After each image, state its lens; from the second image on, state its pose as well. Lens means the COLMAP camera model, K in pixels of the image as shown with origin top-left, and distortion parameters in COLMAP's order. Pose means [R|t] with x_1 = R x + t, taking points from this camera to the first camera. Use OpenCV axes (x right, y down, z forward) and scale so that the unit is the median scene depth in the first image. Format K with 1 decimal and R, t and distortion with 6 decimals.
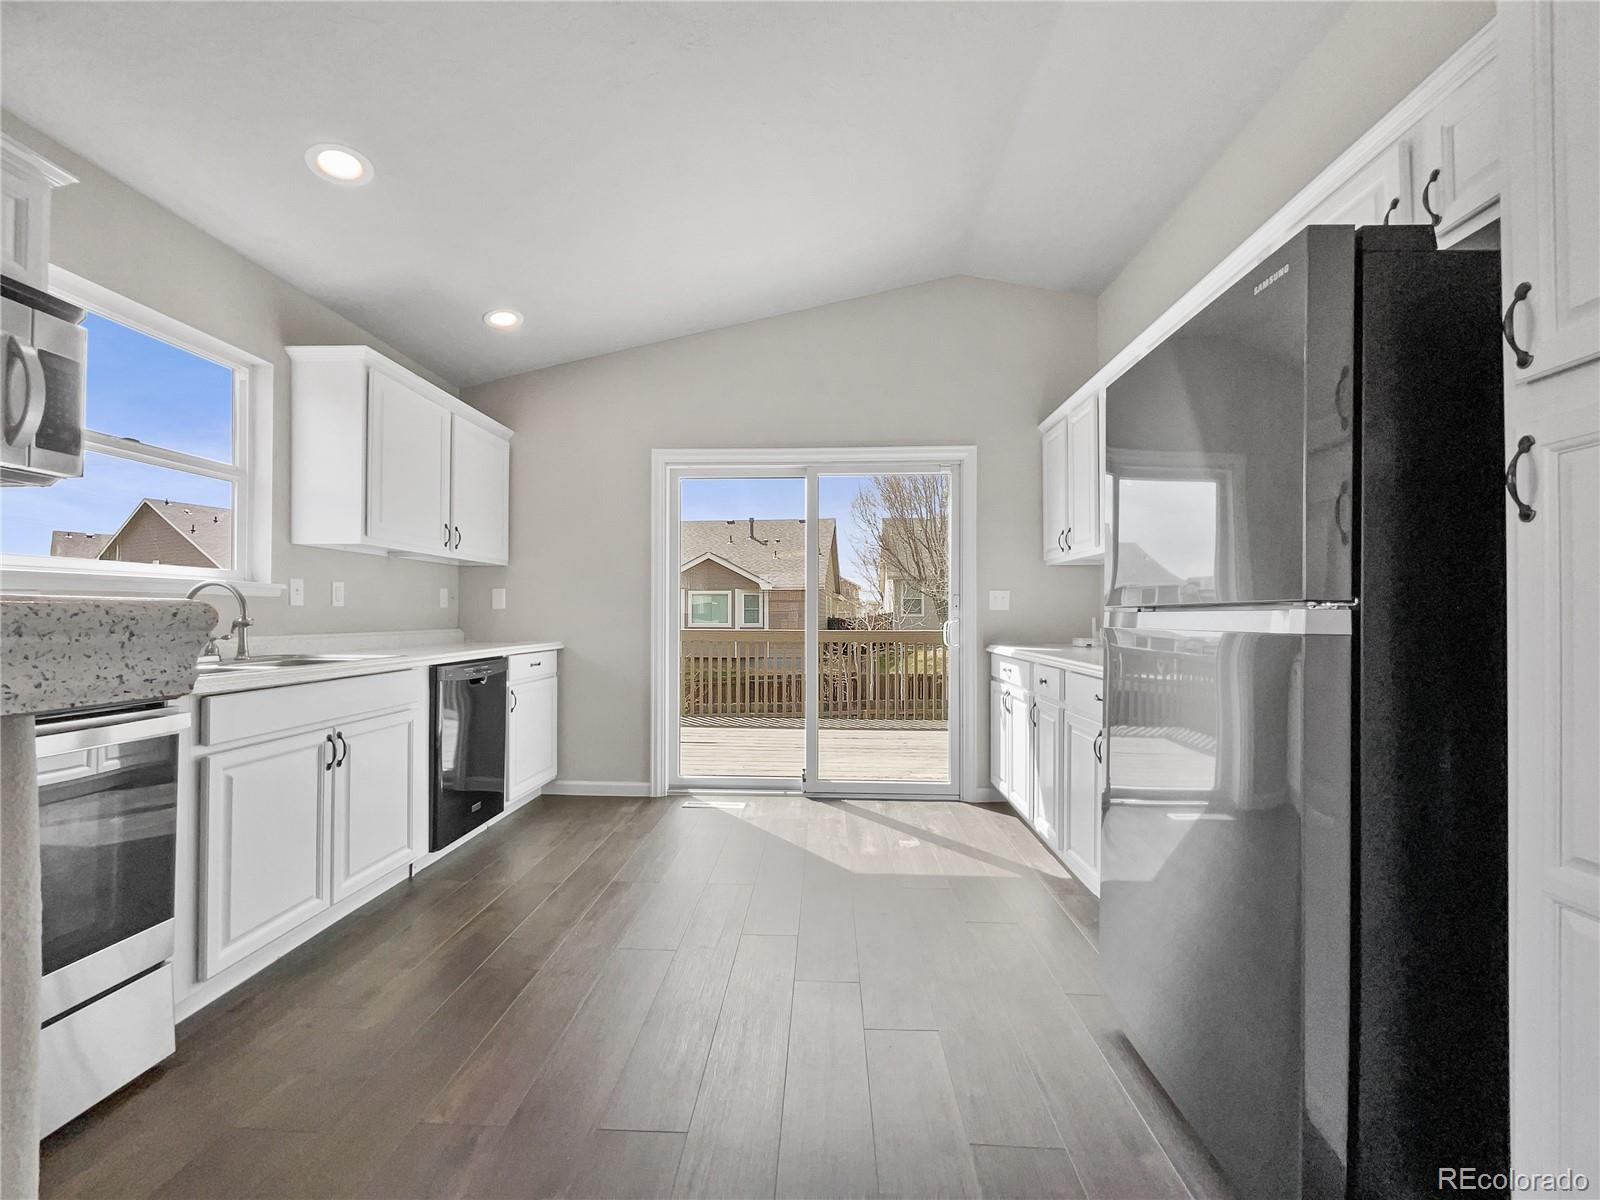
lens RADIAL K [[642.7, 0, 774.2], [0, 642.7, 612.7], [0, 0, 1]] dist [-0.002414, 0.000473]
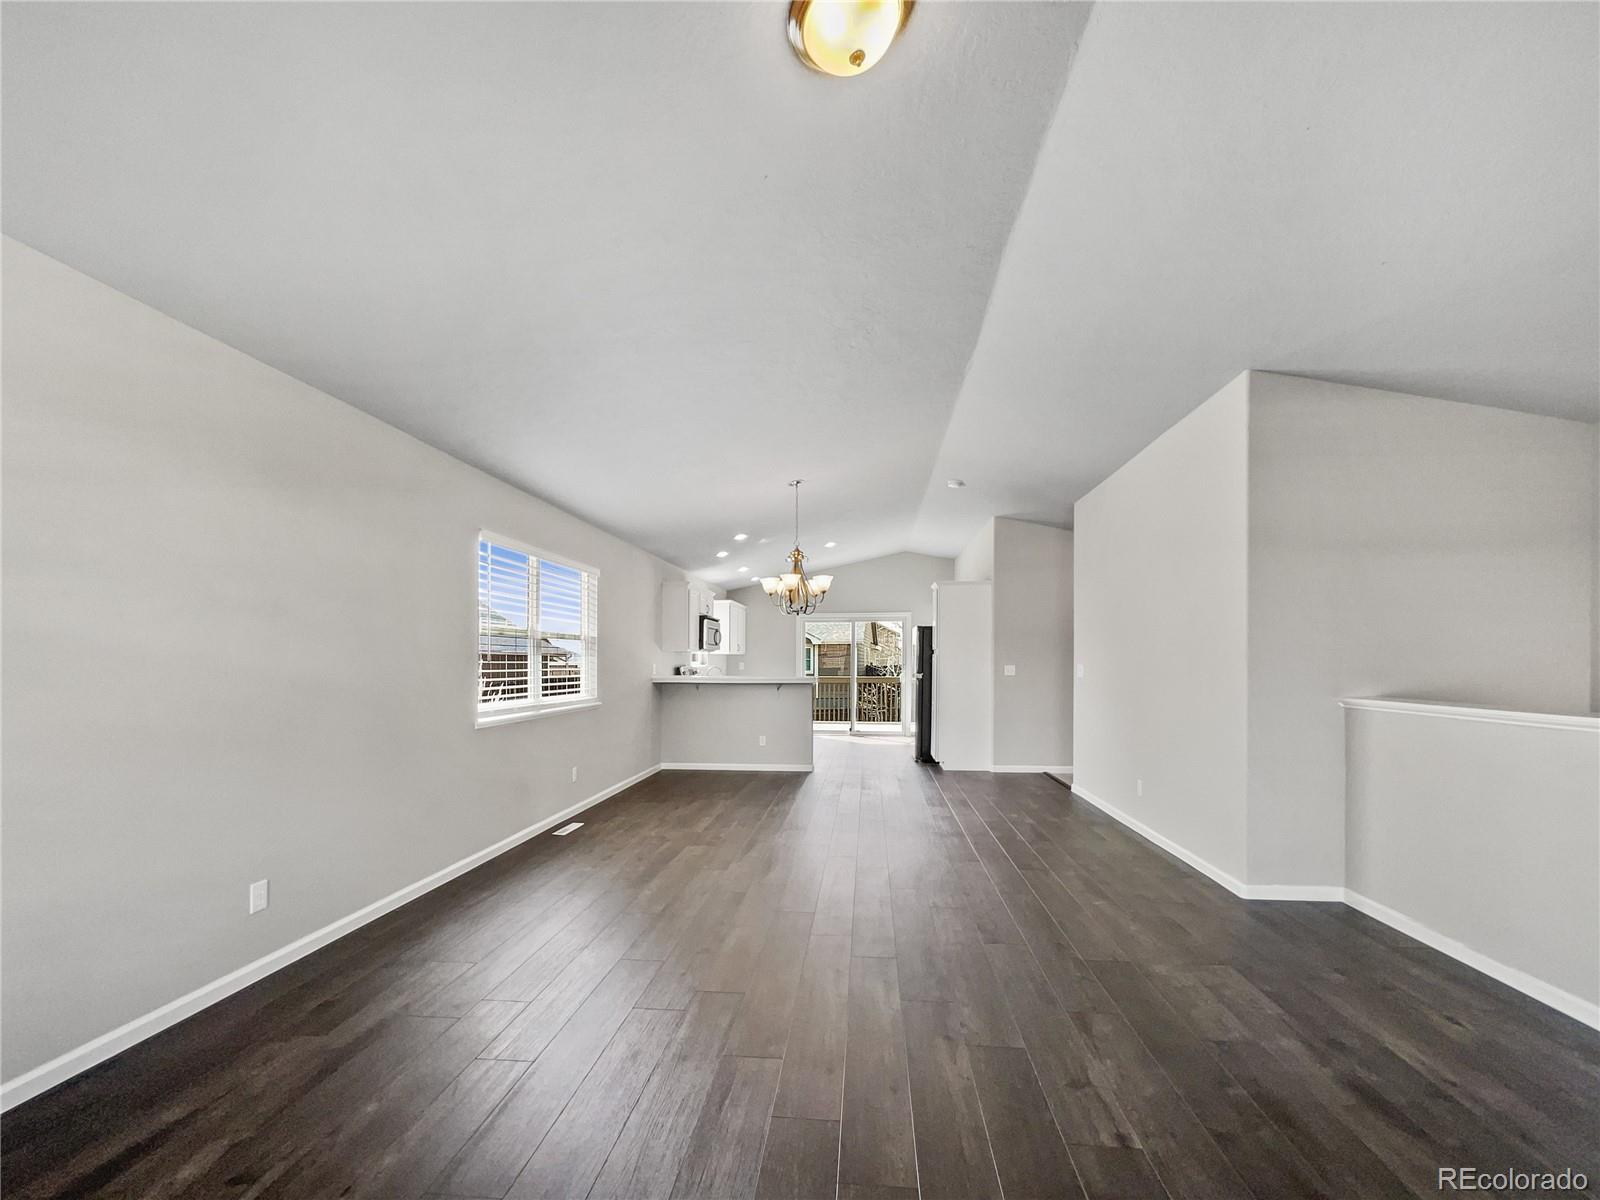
lens RADIAL K [[664.5, 0, 796.9], [0, 664.5, 656.6], [0, 0, 1]] dist [0.000637, 0.000182]
pose [[0.999358, -0.001840, -0.035783, -0.104662], [0.001843, 0.999998, 0.000043, -0.076383], [0.035783, -0.000109, 0.999360, -2.401131]]
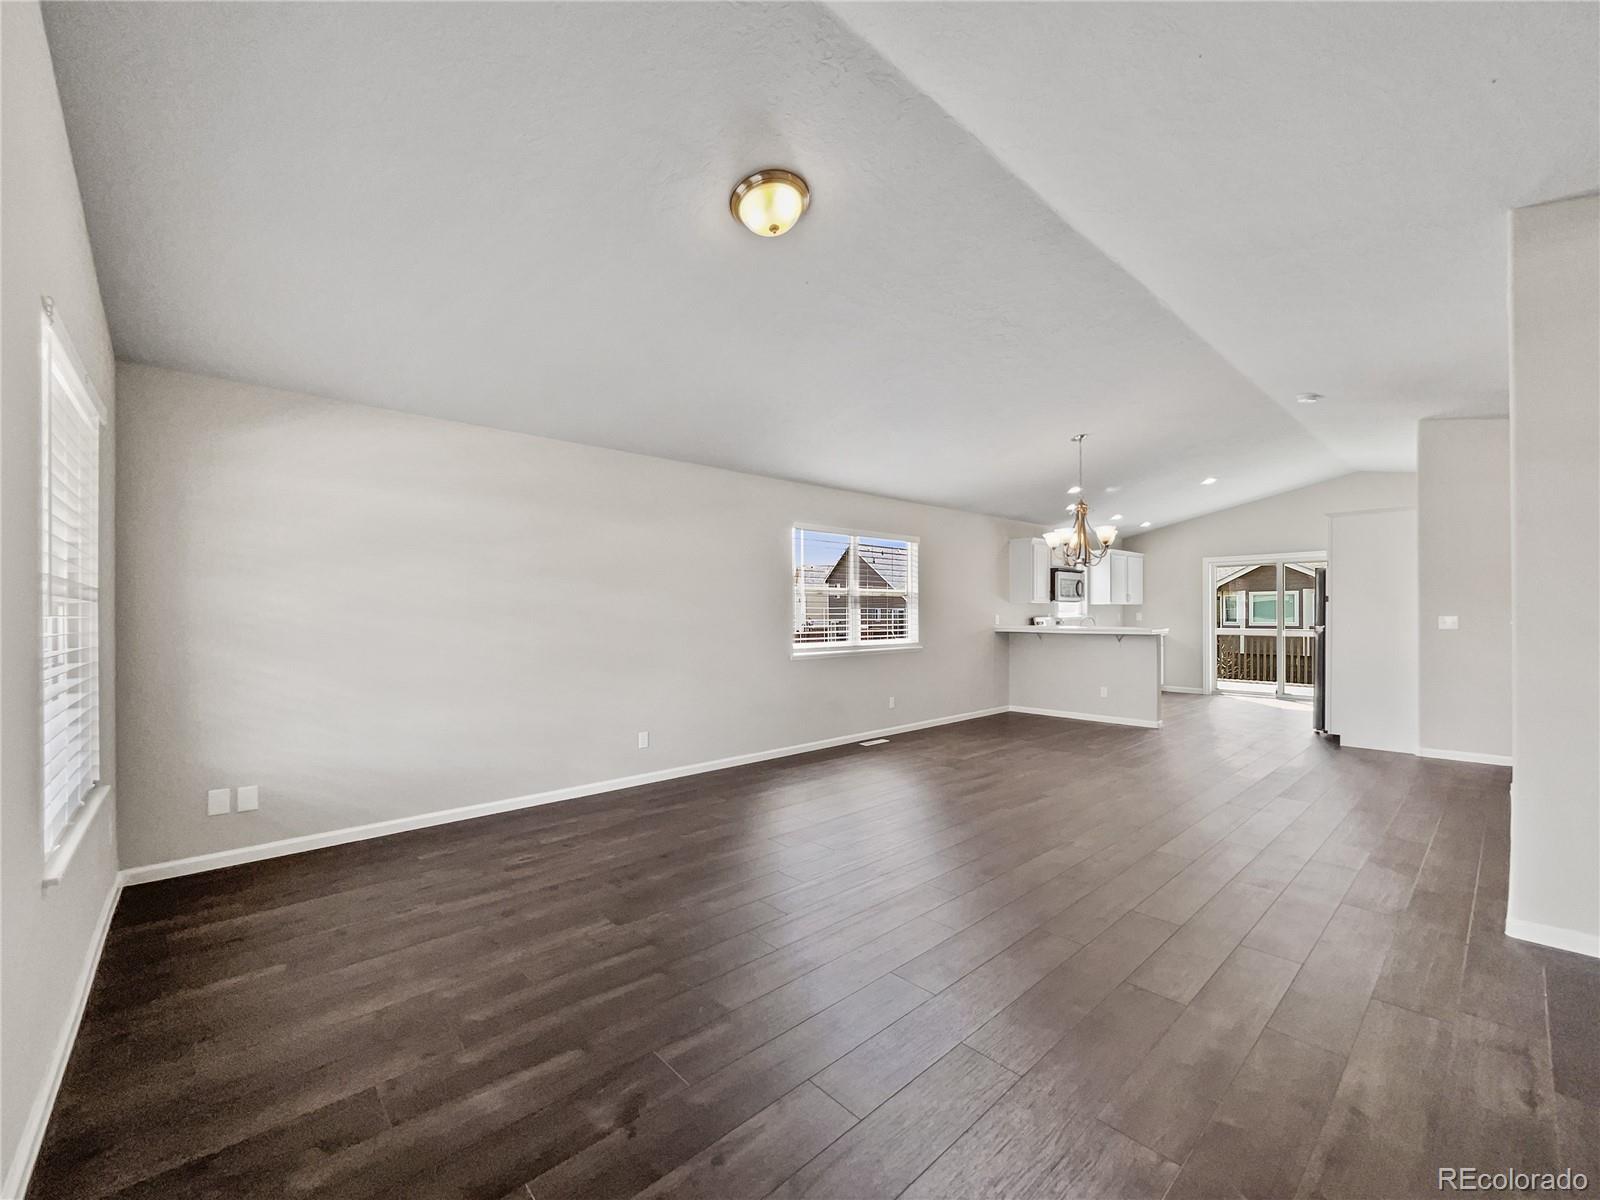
lens RADIAL K [[642.7, 0, 799.5], [0, 642.7, 608.9], [0, 0, 1]] dist [-0.002414, 0.000473]
pose [[0.720229, -0.009200, -0.693675, 0.528069], [0.010854, 0.999939, -0.001993, -0.077198], [0.693651, -0.006094, 0.720285, -2.420568]]
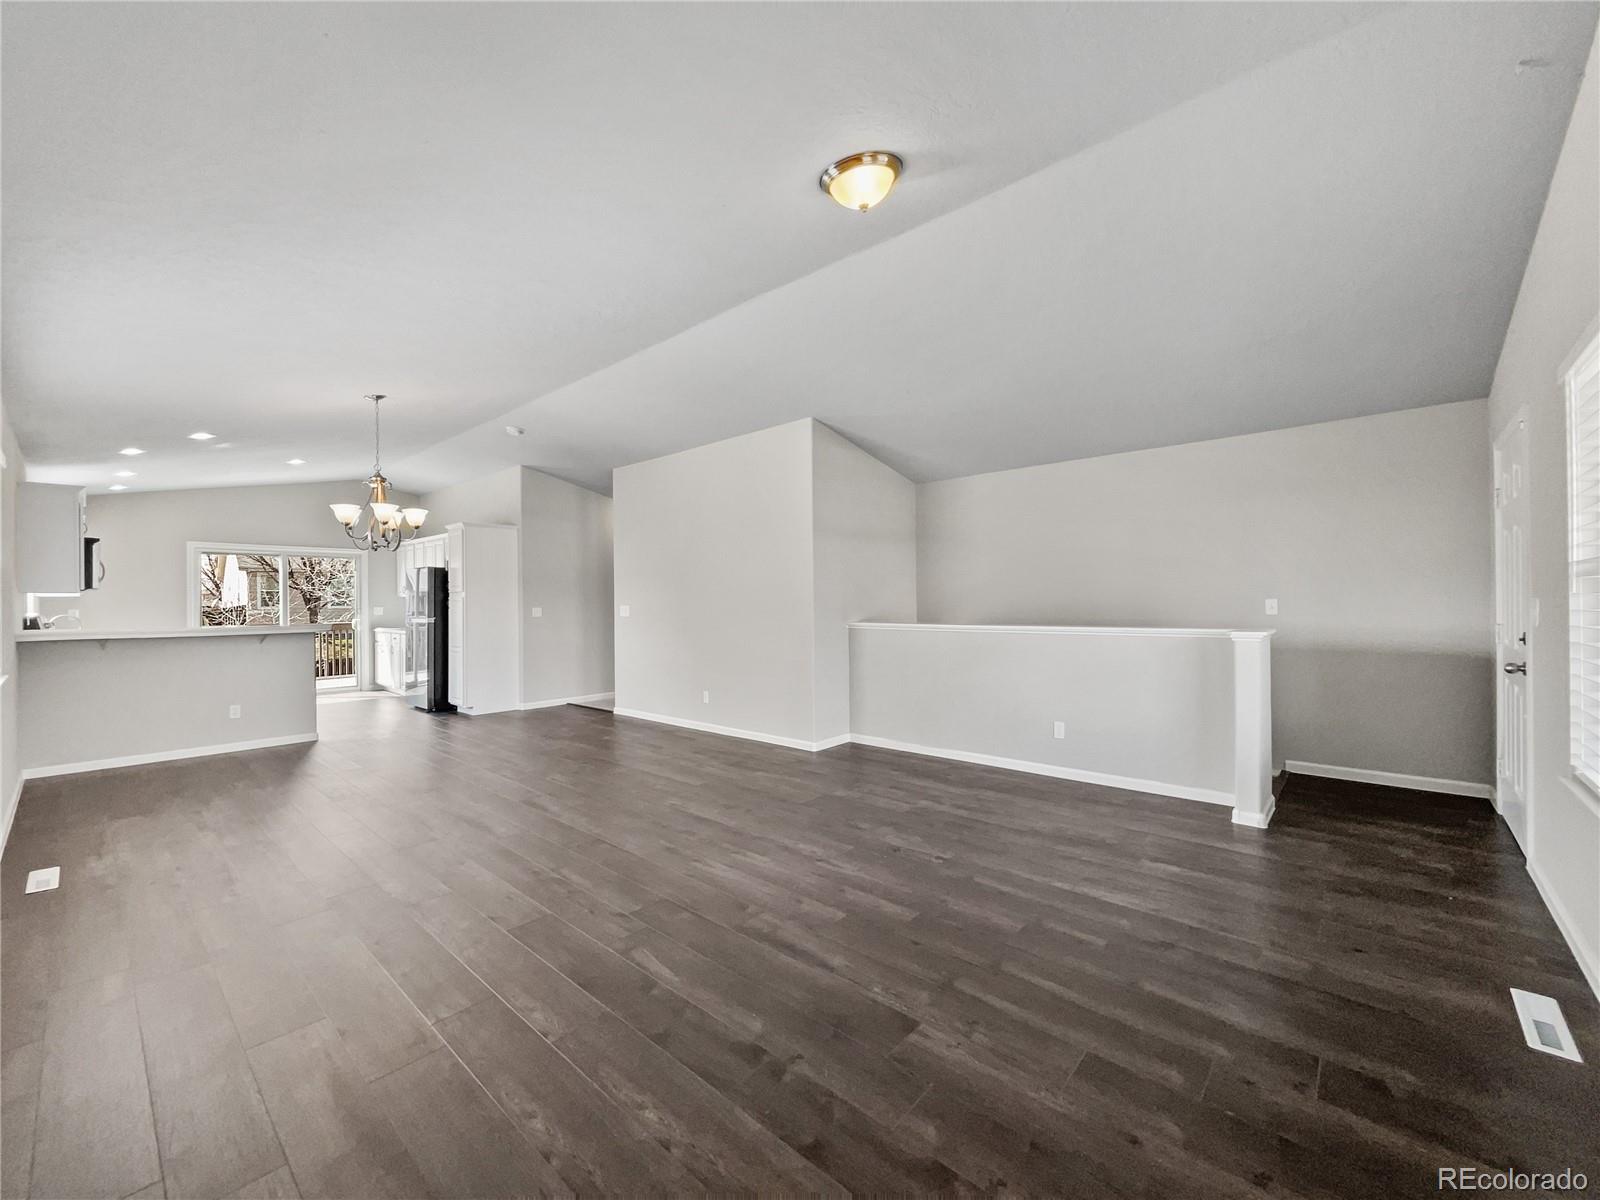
lens RADIAL K [[642.7, 0, 785.4], [0, 642.7, 602.6], [0, 0, 1]] dist [-0.002414, 0.000473]
pose [[0.624613, -0.006881, 0.780904, -0.770032], [0.003444, 0.999976, 0.006056, -0.074672], [-0.780927, -0.001094, 0.624622, -2.268013]]
